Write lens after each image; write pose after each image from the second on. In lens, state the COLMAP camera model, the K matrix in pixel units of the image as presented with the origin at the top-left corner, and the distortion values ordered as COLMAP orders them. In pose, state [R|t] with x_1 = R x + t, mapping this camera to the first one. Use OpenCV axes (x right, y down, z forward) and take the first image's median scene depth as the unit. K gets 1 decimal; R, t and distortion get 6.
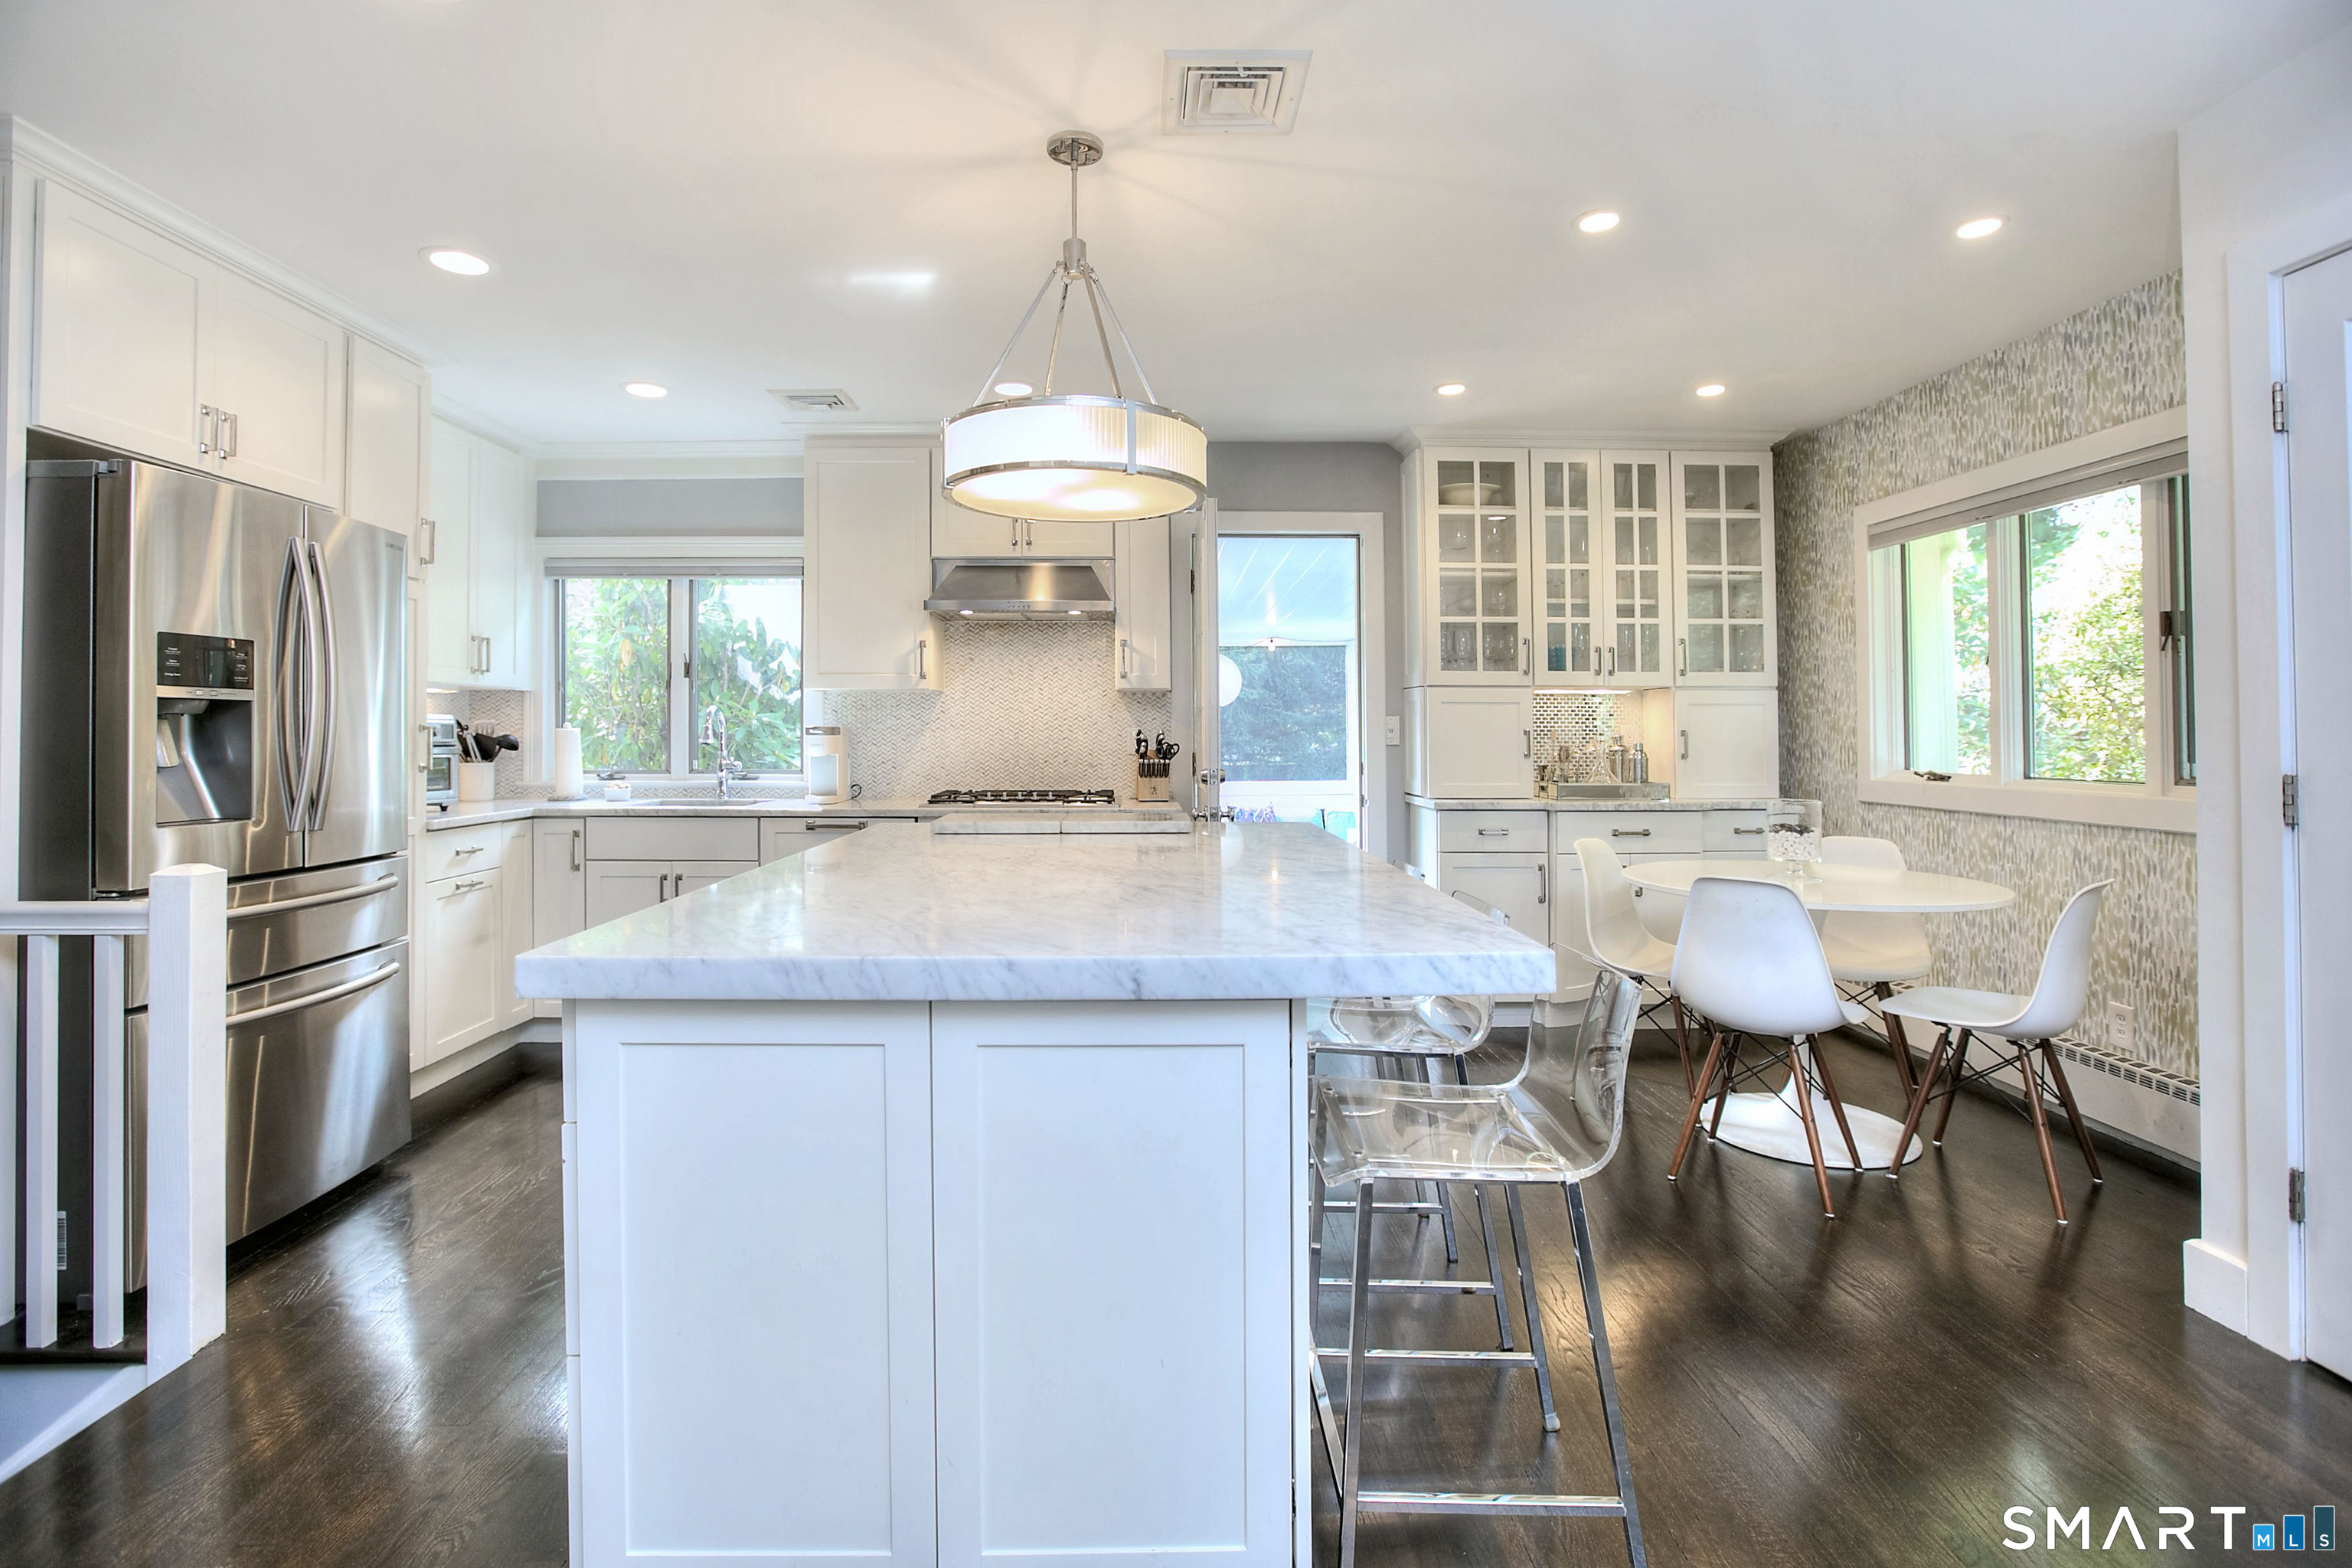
lens RADIAL K [[1067.3, 0, 1323.4], [0, 1067.3, 724.3], [0, 0, 1]] dist [-0.011722, 0.000377]
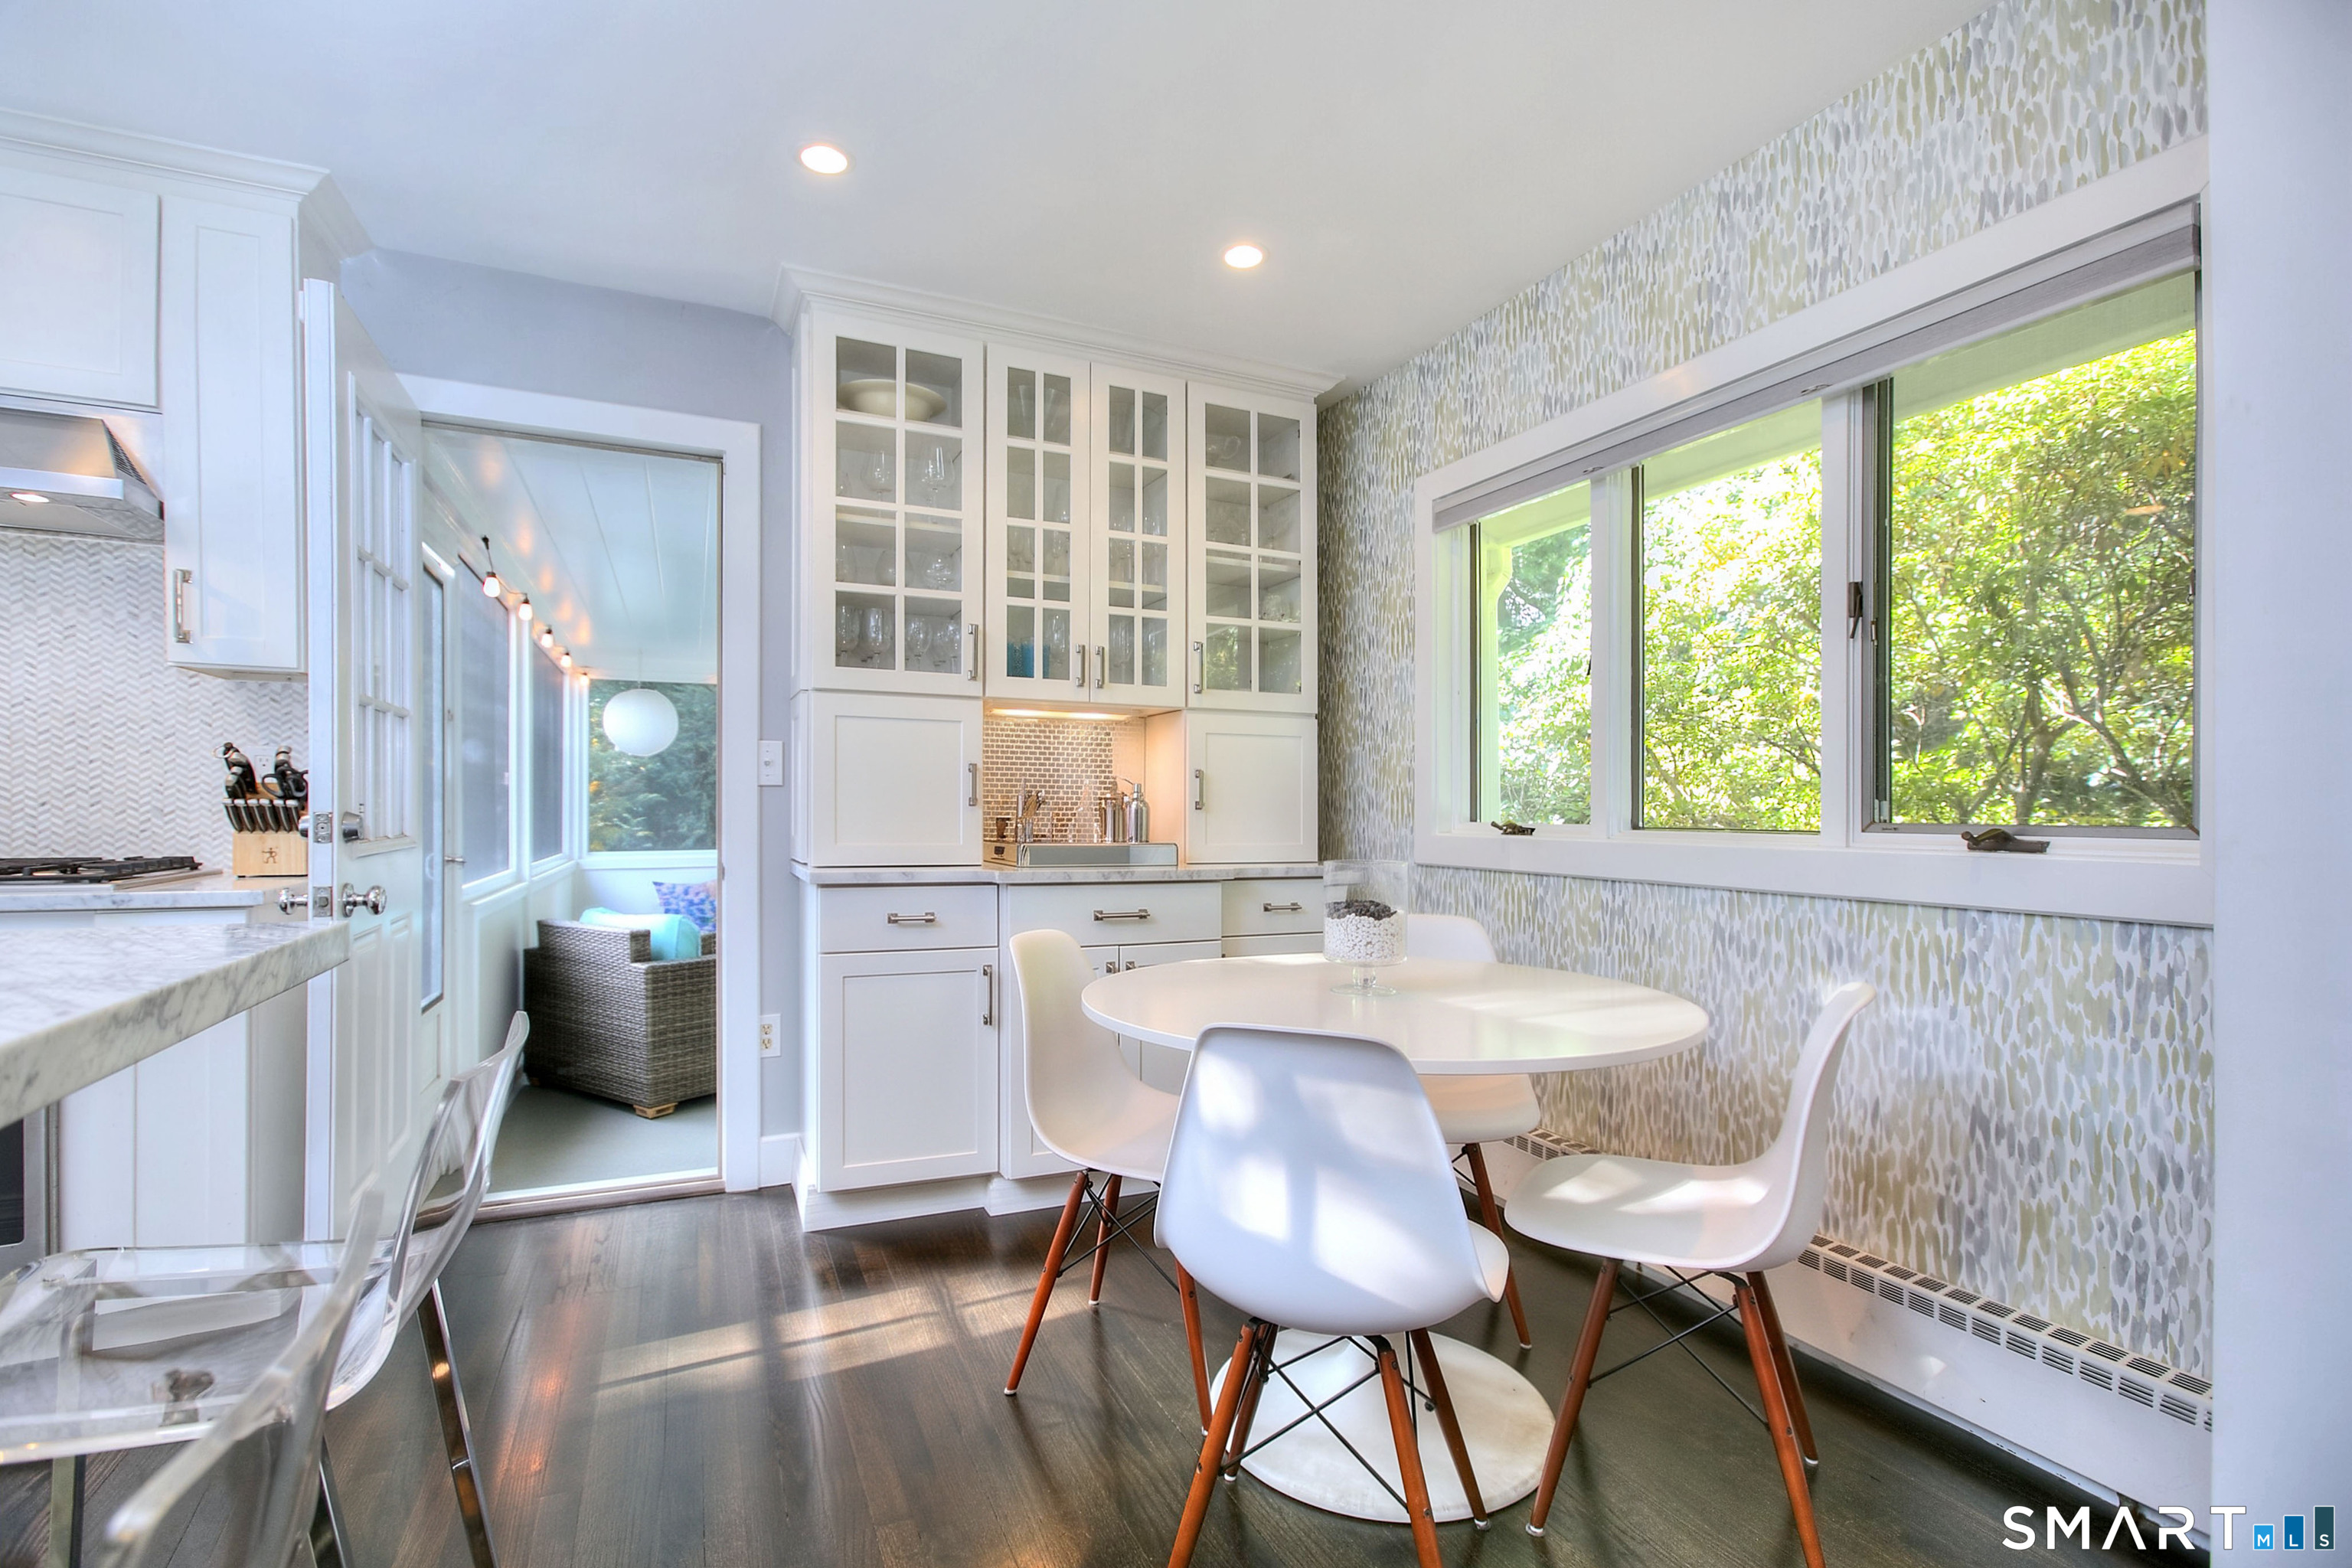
lens RADIAL K [[1167.8, 0, 1348.5], [0, 1167.8, 803.4], [0, 0, 1]] dist [-0.024593, -0.000358]
pose [[0.902203, 0.011776, 0.431152, 0.090673], [-0.017781, 0.999793, 0.009901, 0.019895], [-0.430946, -0.016599, 0.902225, 0.243825]]
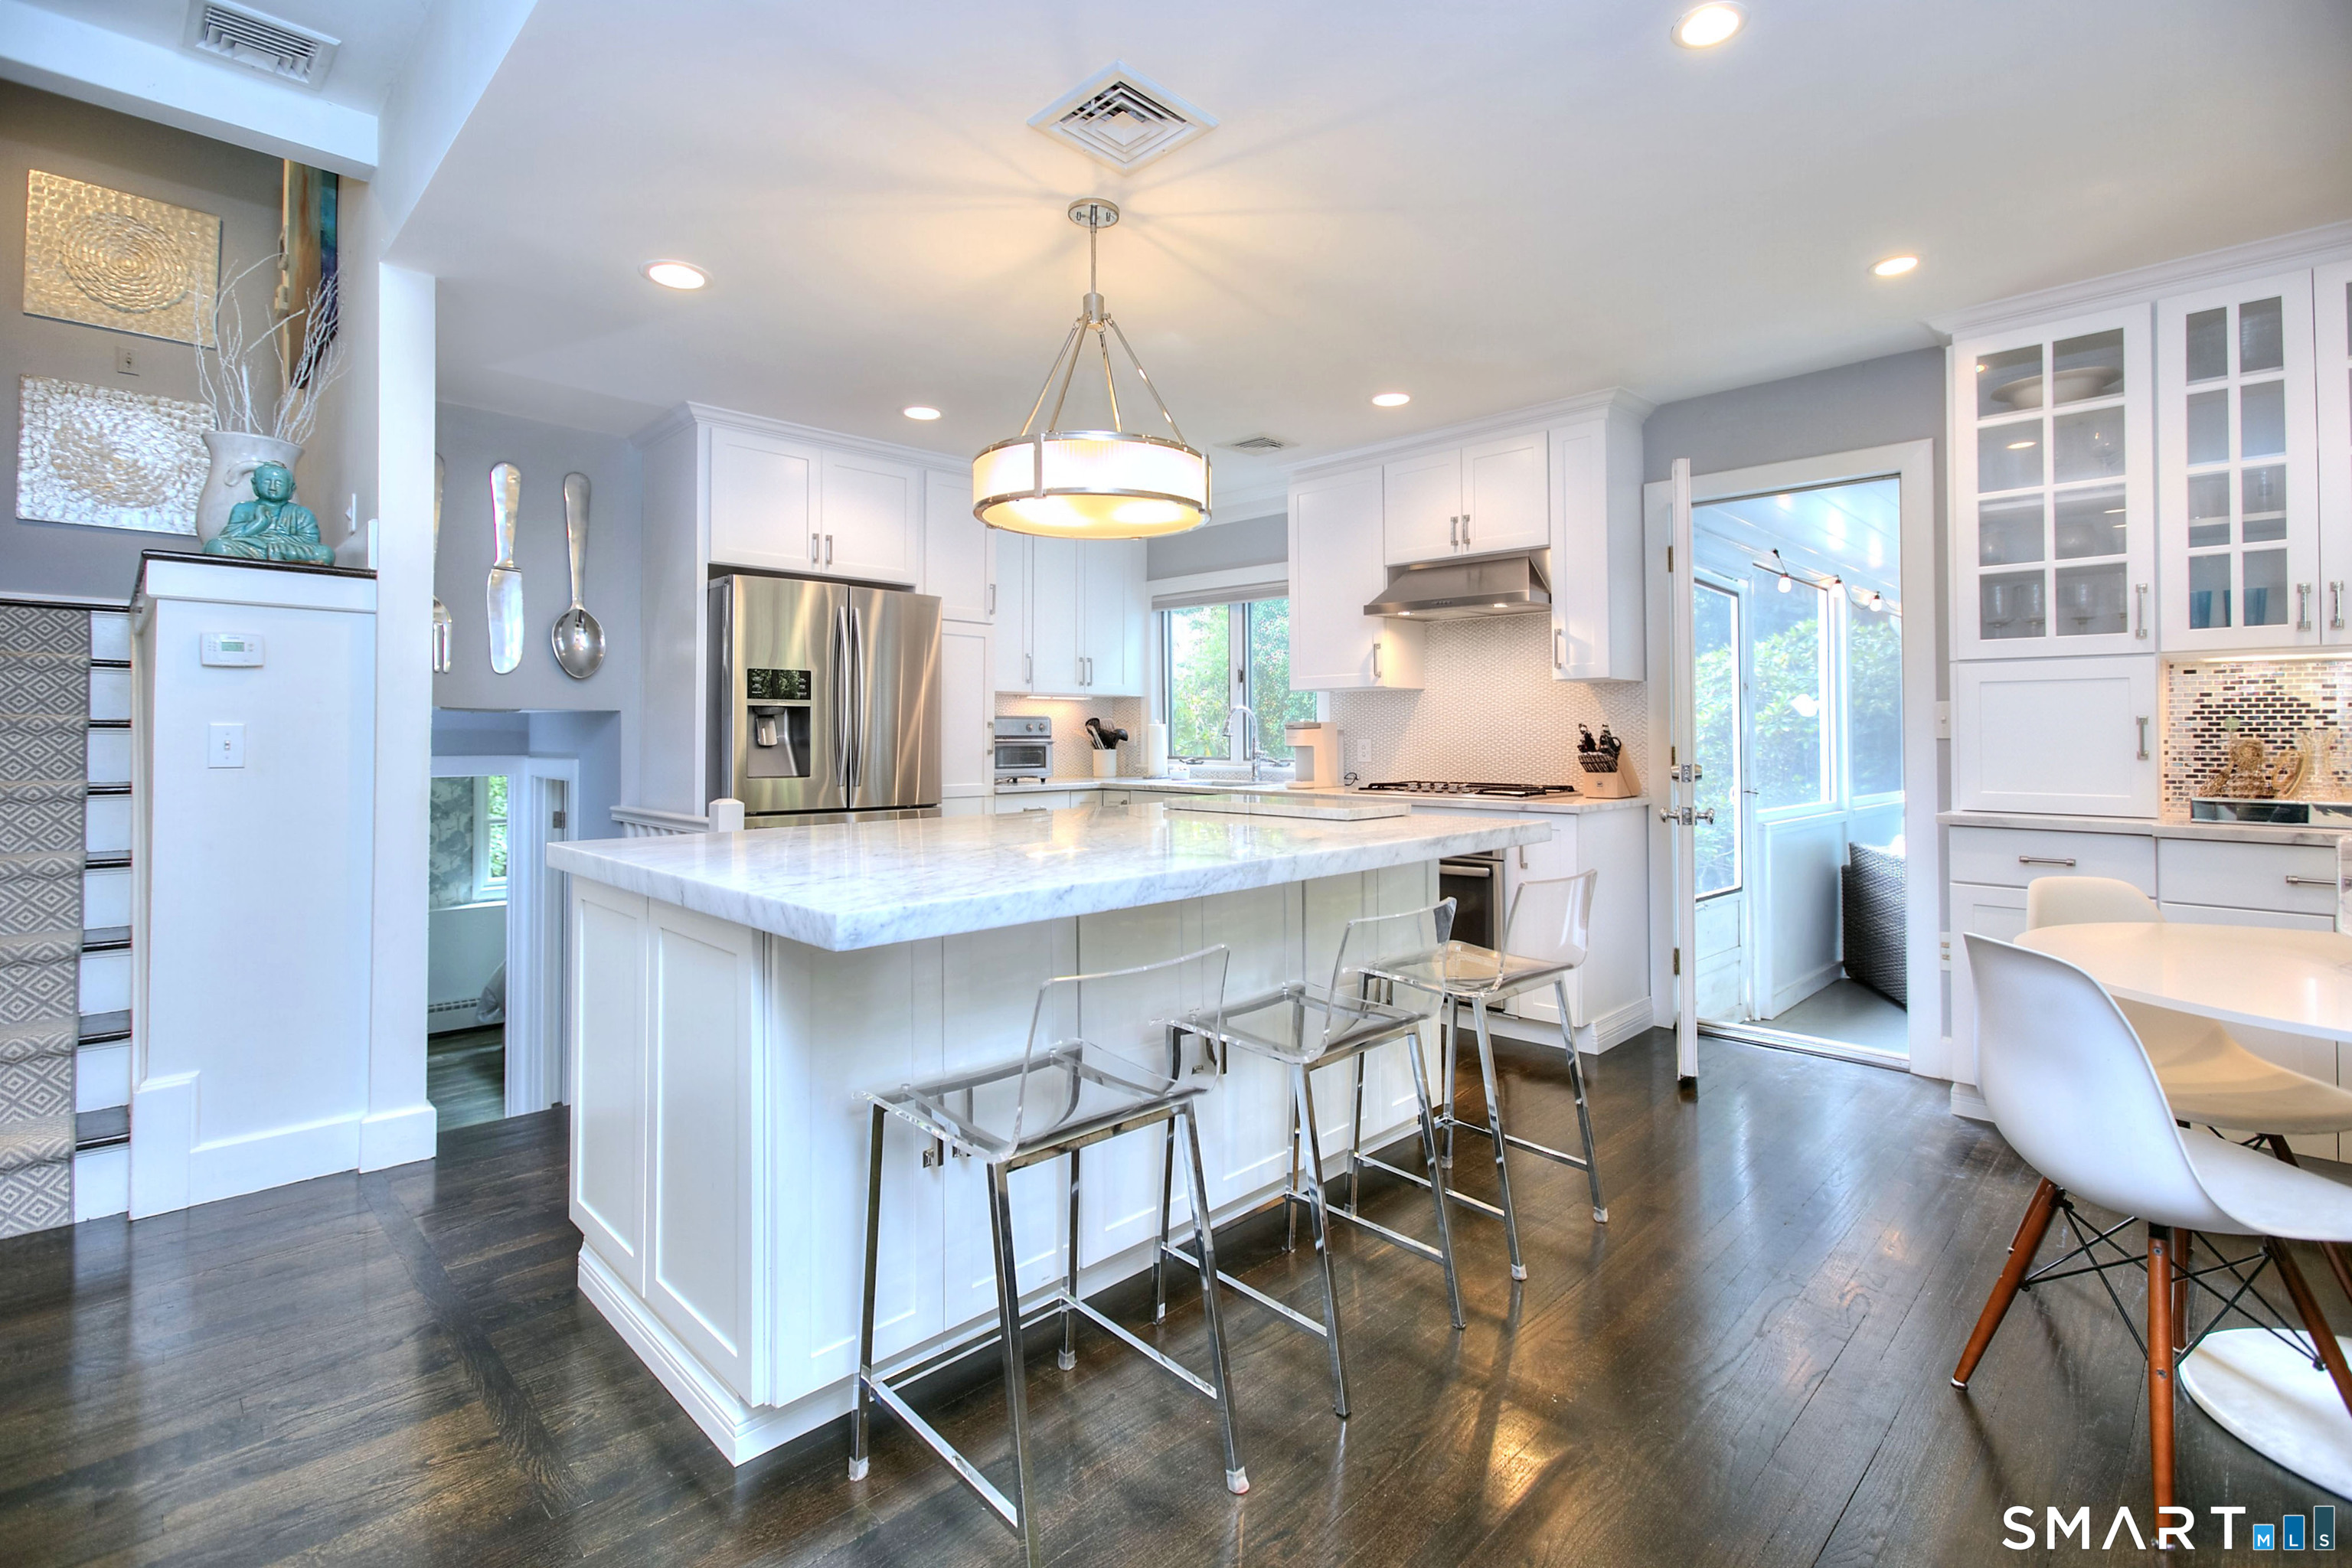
lens RADIAL K [[1042.2, 0, 1168.2], [0, 1042.2, 728.5], [0, 0, 1]] dist [-0.006367, -0.000125]
pose [[0.708801, -0.003839, -0.705398, 0.219458], [0.009364, 0.999948, 0.003968, 0.004072], [0.705346, -0.009418, 0.708800, 0.090592]]
